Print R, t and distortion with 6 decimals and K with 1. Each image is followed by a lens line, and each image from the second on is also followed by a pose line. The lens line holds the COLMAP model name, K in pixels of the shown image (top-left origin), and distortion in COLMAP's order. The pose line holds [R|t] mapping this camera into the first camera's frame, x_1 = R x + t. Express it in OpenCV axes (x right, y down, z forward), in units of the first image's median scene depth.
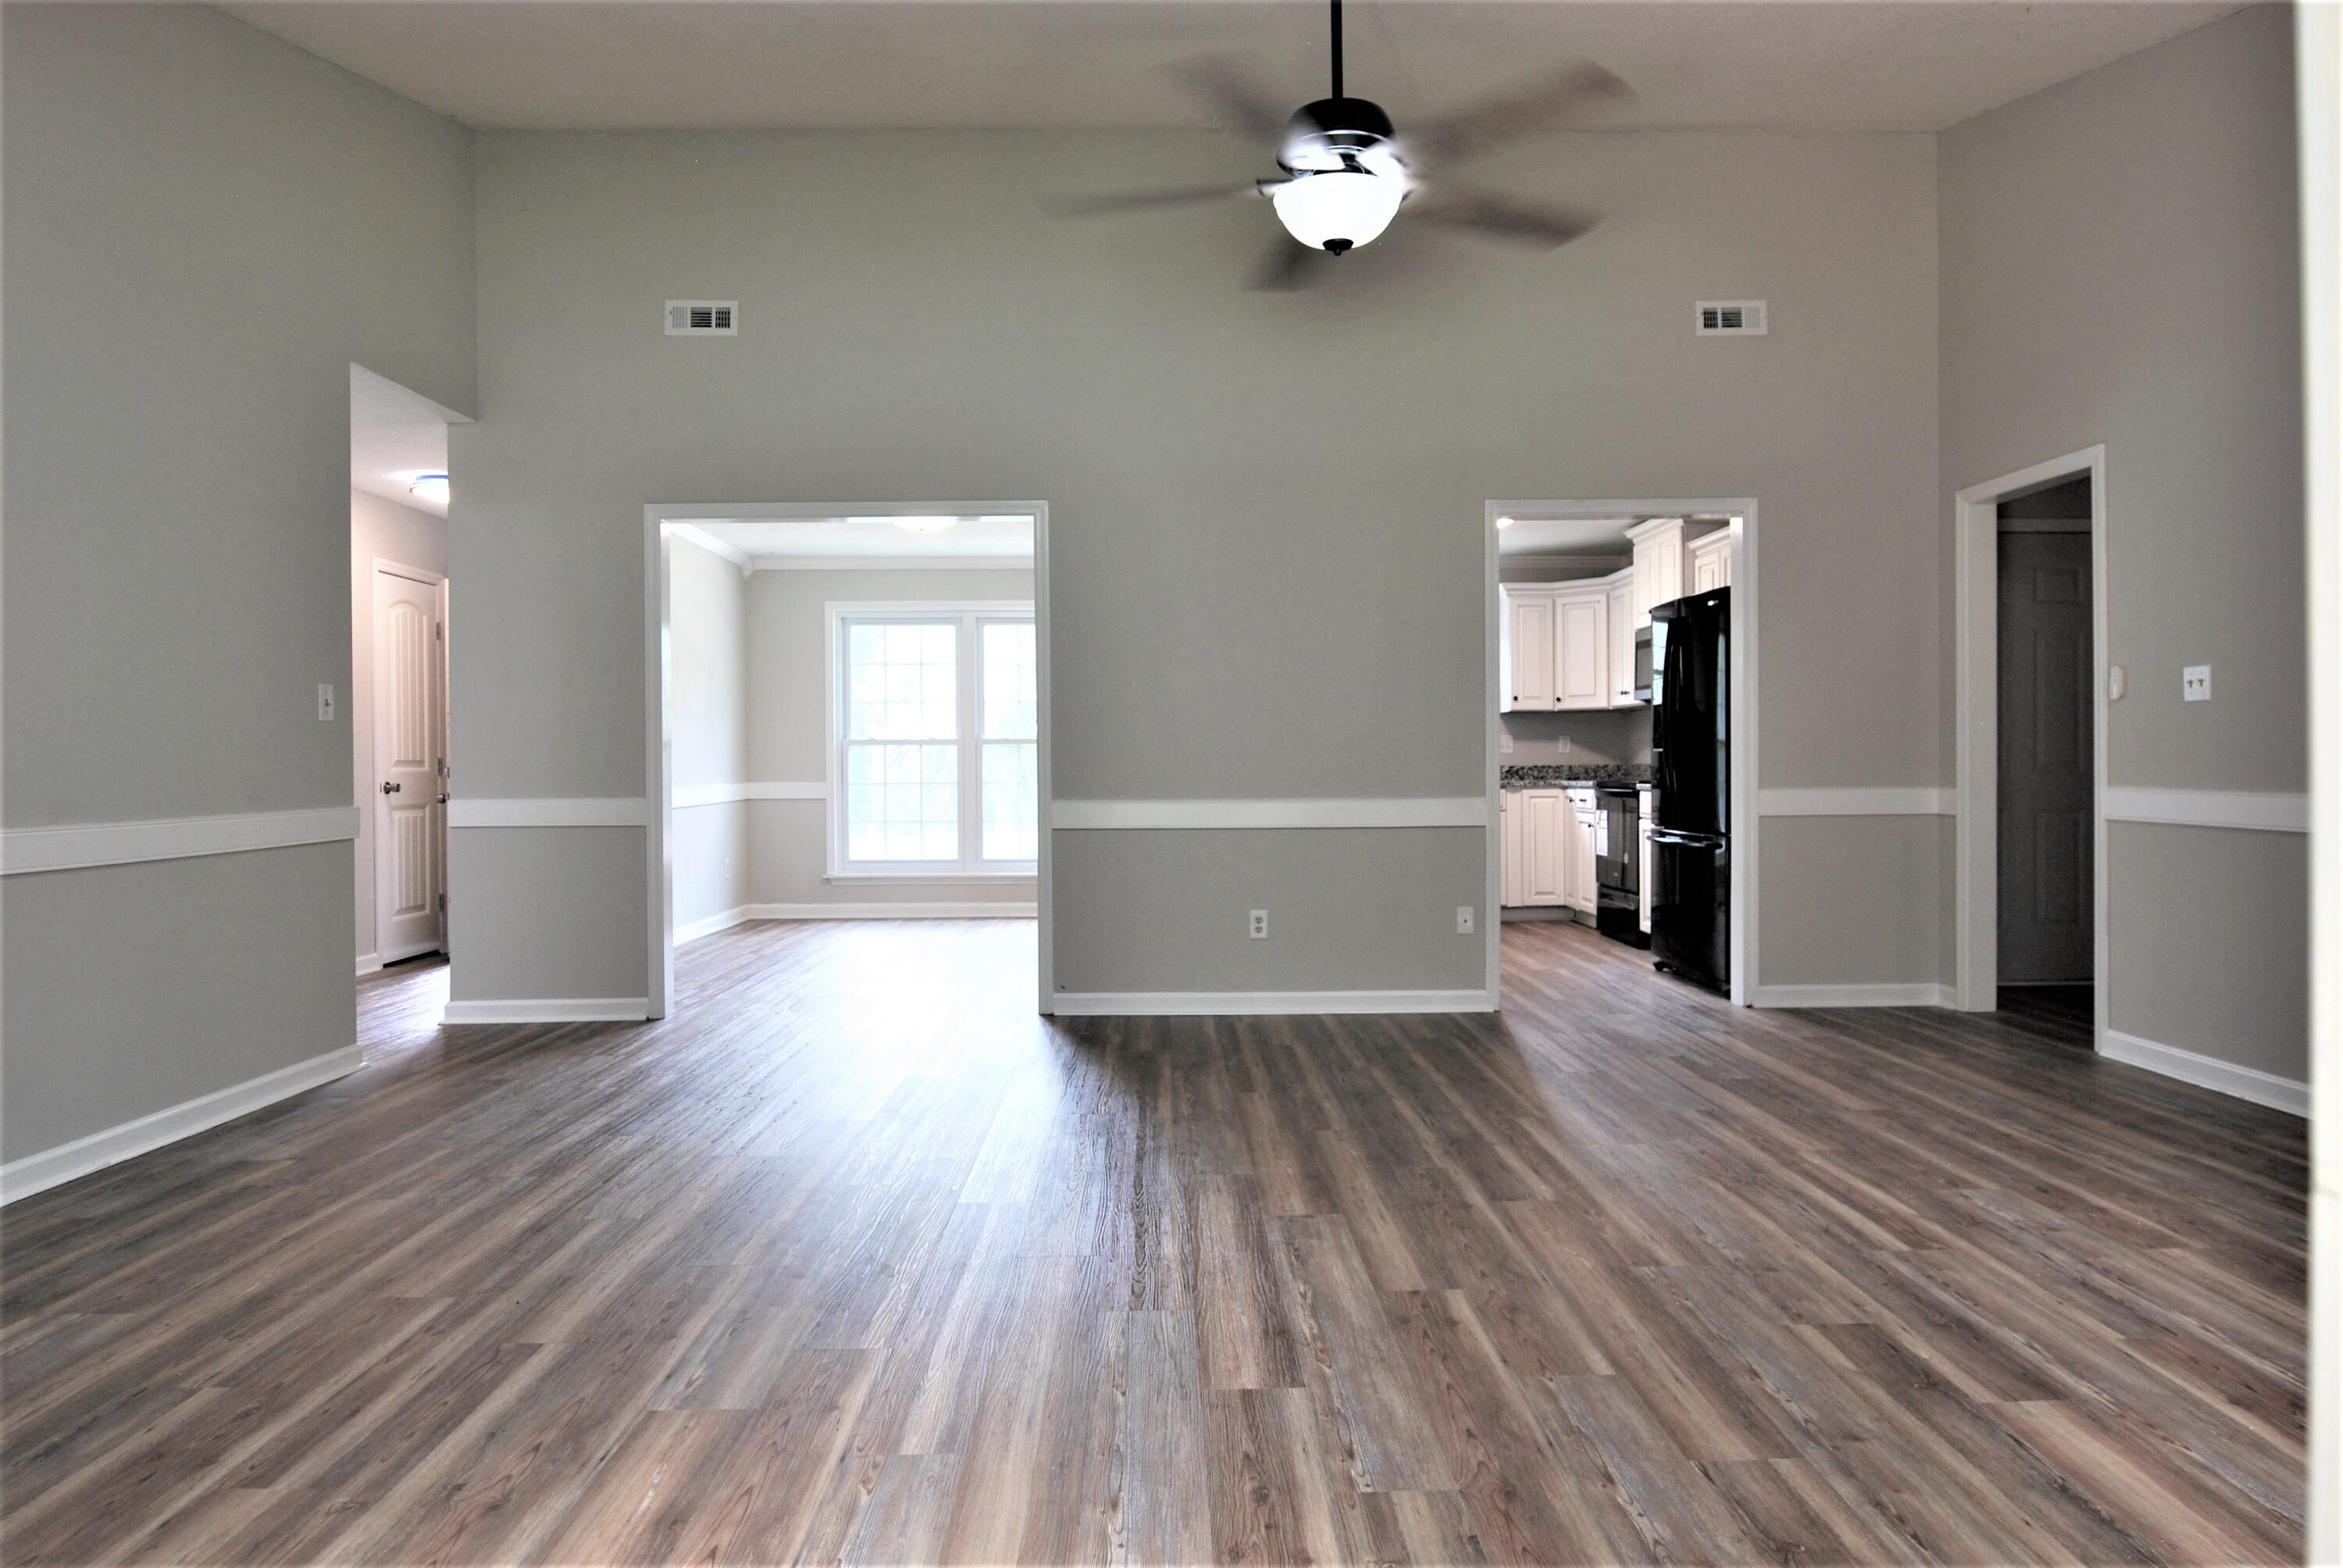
lens RADIAL K [[1424.4, 0, 1179.0], [0, 1424.4, 768.0], [0, 0, 1]] dist [-0.011067, -0.005633]
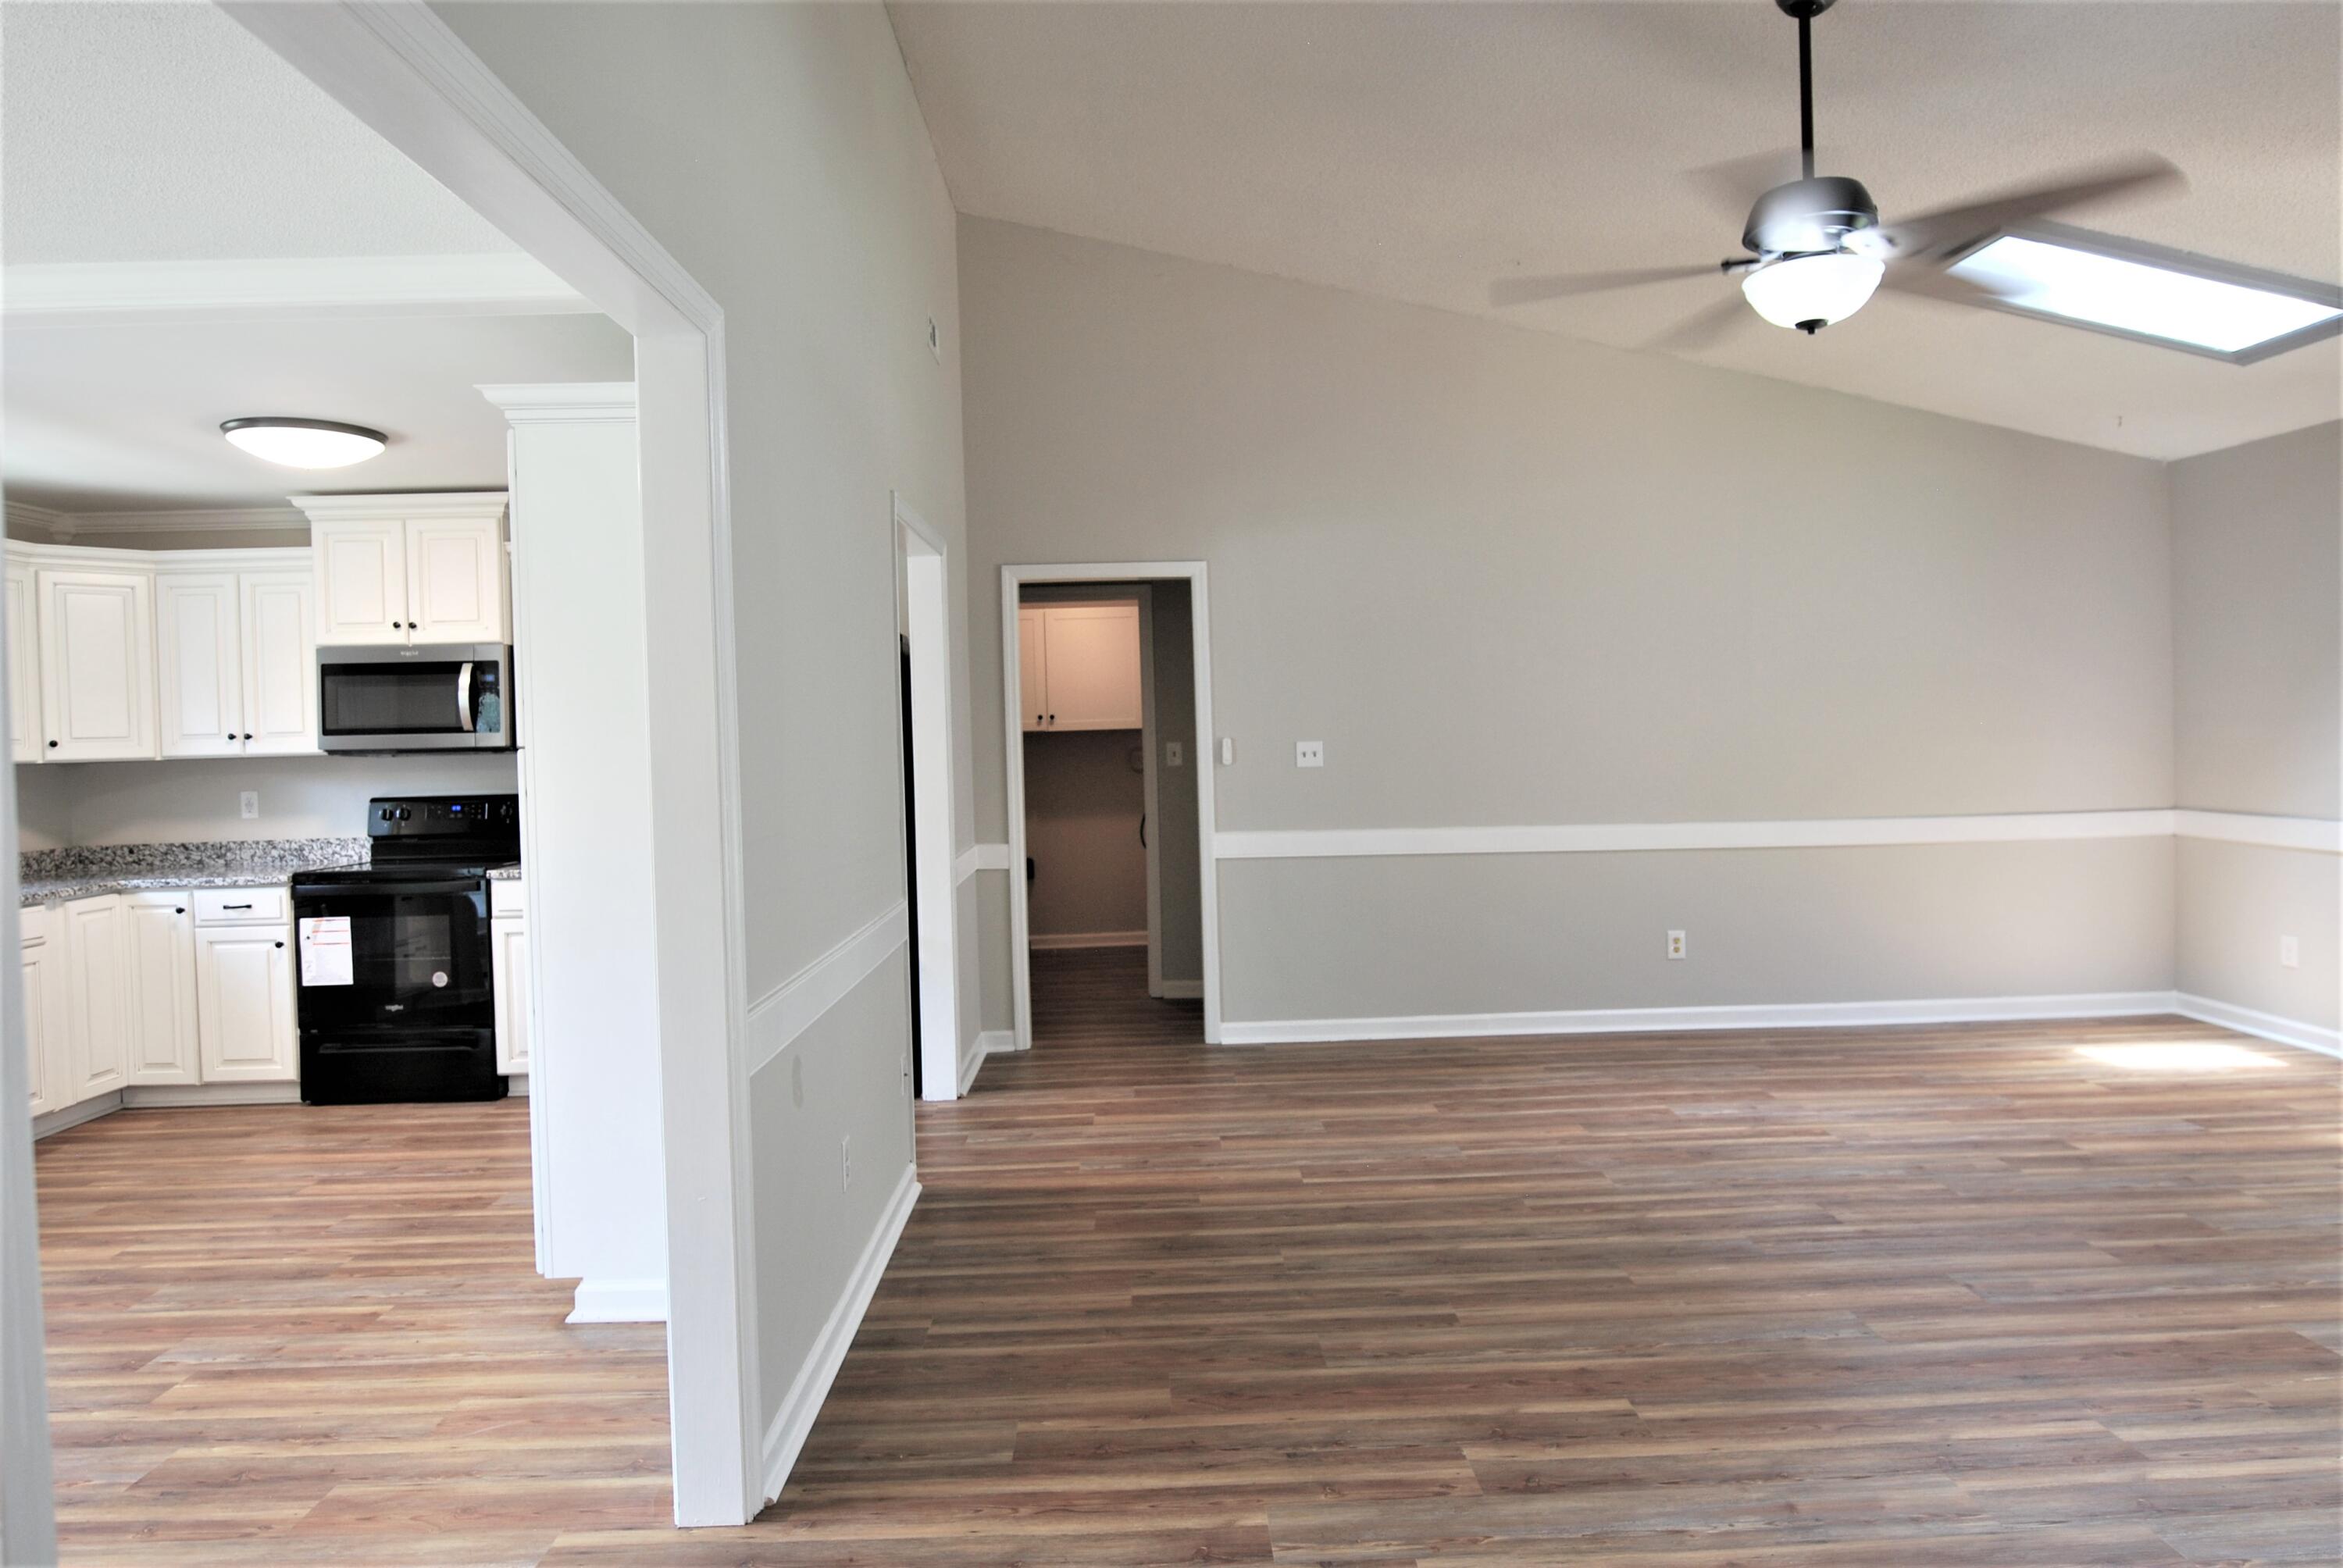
lens RADIAL K [[1424.4, 0, 1179.0], [0, 1424.4, 768.0], [0, 0, 1]] dist [-0.011067, -0.005633]
pose [[-0.009692, -0.014797, 0.999844, -0.617710], [0.029217, 0.999459, 0.015075, -0.064410], [-0.999526, 0.029358, -0.009255, 1.040076]]
